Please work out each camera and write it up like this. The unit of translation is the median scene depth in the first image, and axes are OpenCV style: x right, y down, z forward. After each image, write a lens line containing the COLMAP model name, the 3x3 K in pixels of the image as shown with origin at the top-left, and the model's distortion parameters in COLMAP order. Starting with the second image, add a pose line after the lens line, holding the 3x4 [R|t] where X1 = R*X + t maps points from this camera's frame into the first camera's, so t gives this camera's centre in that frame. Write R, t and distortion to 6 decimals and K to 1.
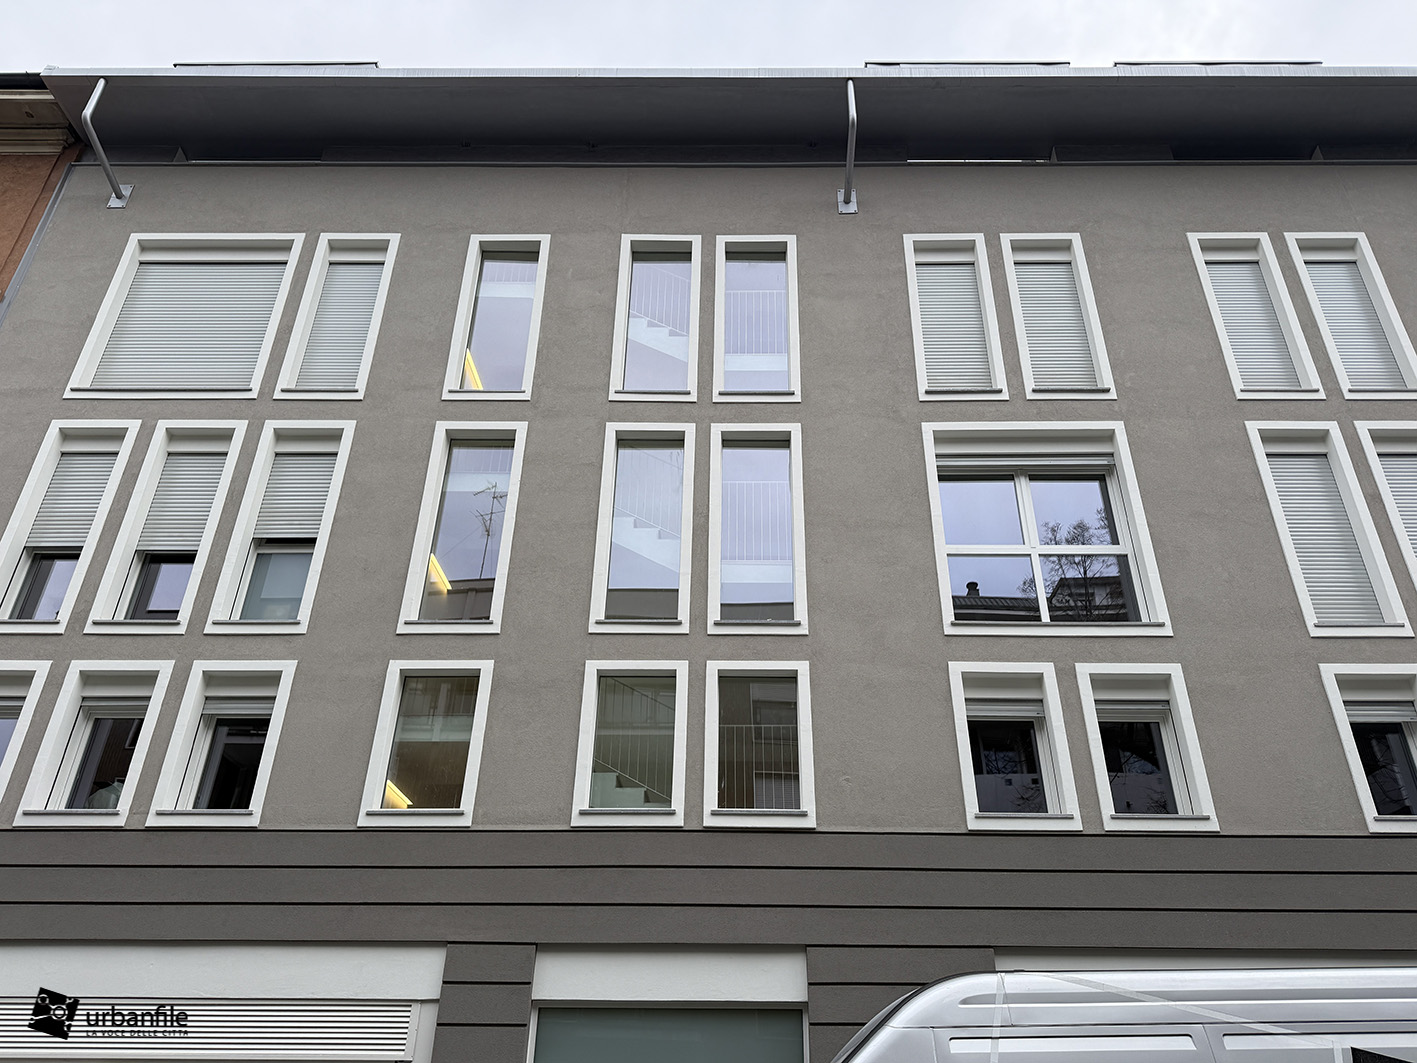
lens RADIAL K [[976.2, 0, 708.5], [0, 976.2, 531.5], [0, 0, 1]] dist [0.034484, -0.003753]
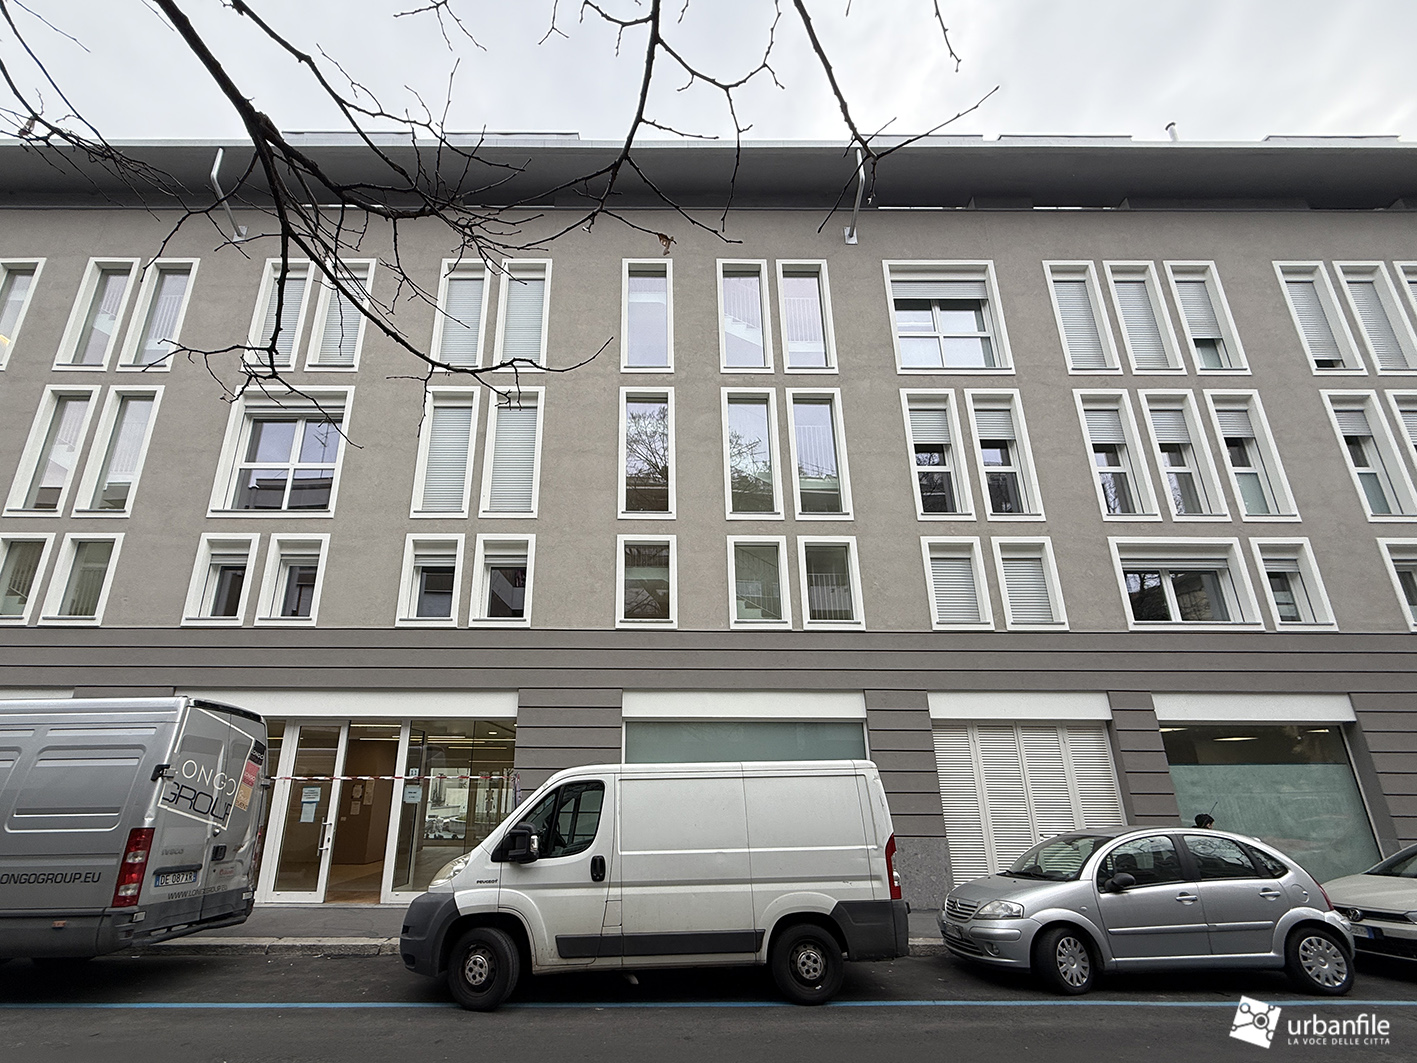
lens RADIAL K [[576.6, 0, 708.6], [0, 576.6, 593.0], [0, 0, 1]] dist [-0.000510, 0.000238]
pose [[0.999982, 0.001154, 0.005937, 0.300021], [-0.002482, 0.973463, 0.228832, 0.000558], [-0.005515, -0.228842, 0.973448, -0.003555]]
